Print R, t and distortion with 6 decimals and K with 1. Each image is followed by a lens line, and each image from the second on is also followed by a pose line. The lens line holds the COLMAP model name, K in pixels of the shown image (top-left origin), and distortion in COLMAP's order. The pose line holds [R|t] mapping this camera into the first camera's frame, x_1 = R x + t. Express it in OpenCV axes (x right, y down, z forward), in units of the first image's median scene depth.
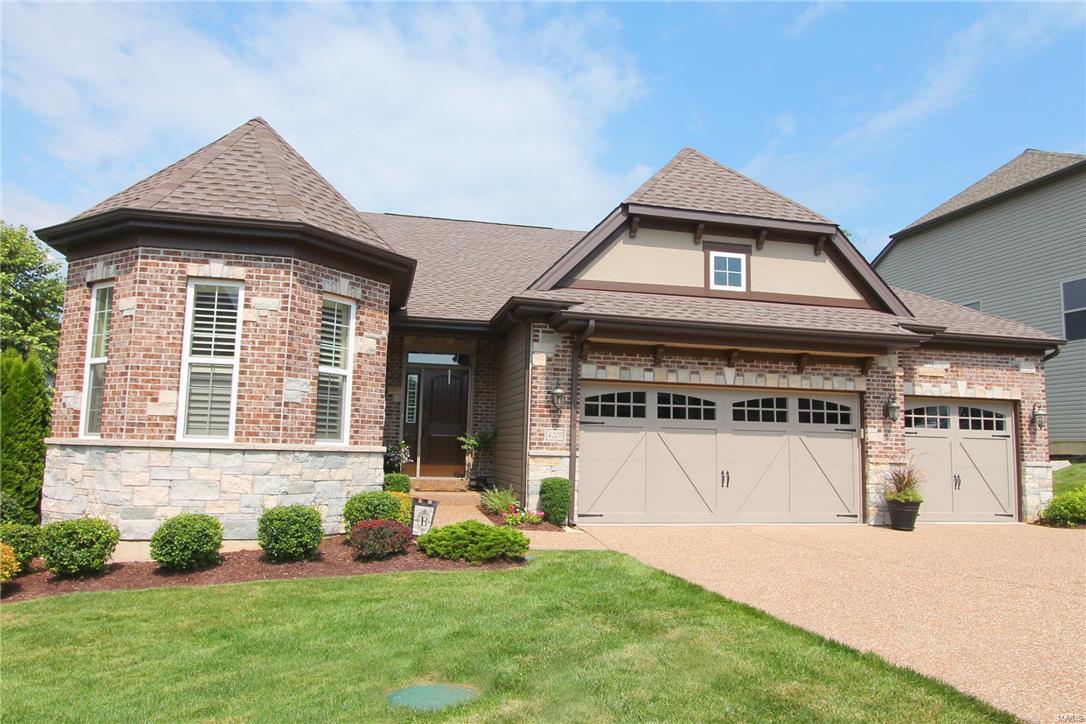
lens RADIAL K [[767.4, 0, 551.5], [0, 767.4, 358.4], [0, 0, 1]] dist [-0.012636, 0.002424]
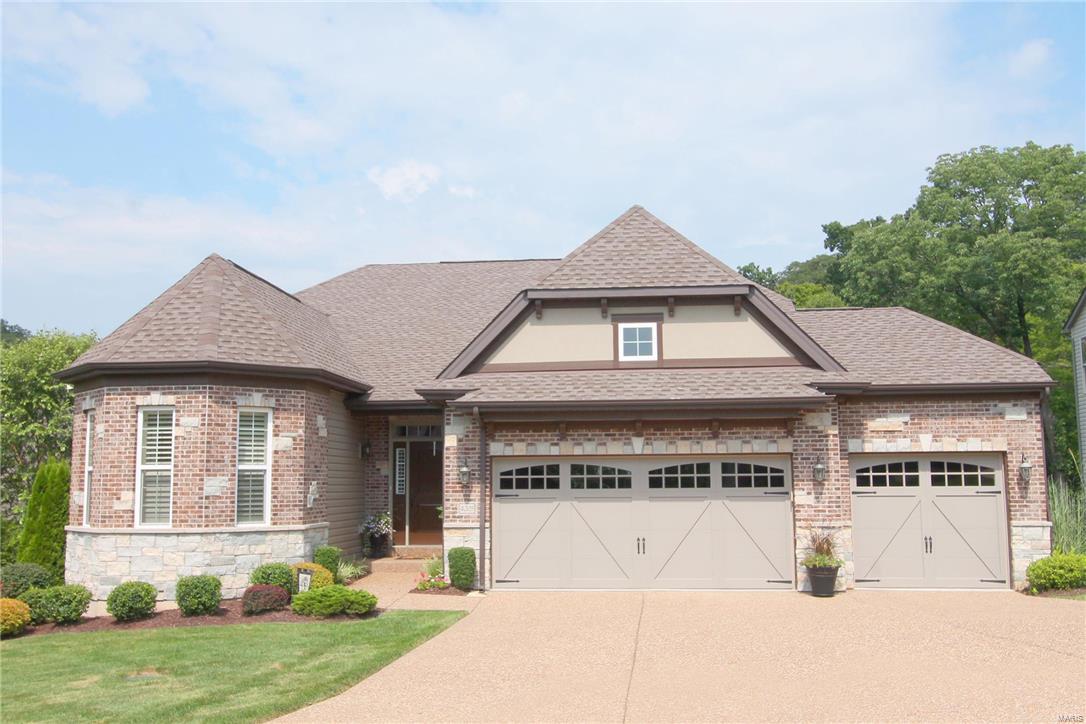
lens RADIAL K [[1084.7, 0, 543.4], [0, 1084.7, 360.4], [0, 0, 1]] dist [0.007005, 0.000000]
pose [[0.944277, -0.067408, -0.322176, 0.605952], [0.067788, 0.997649, -0.010053, -0.087166], [0.322097, -0.012347, 0.946626, -0.428613]]
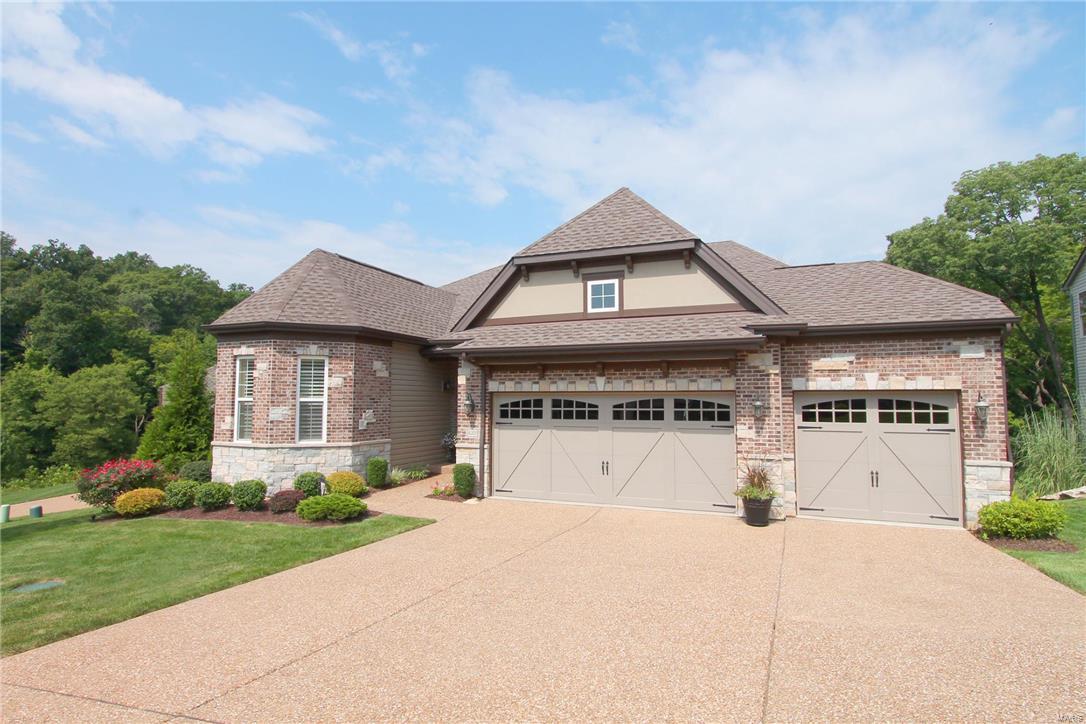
lens RADIAL K [[582.1, 0, 544.9], [0, 582.1, 360.8], [0, 0, 1]] dist [-0.018081, 0.000583]
pose [[0.802259, -0.062519, -0.593694, 0.730170], [0.086735, 0.996155, 0.012305, -0.032864], [0.590642, -0.061366, 0.804597, 0.216983]]
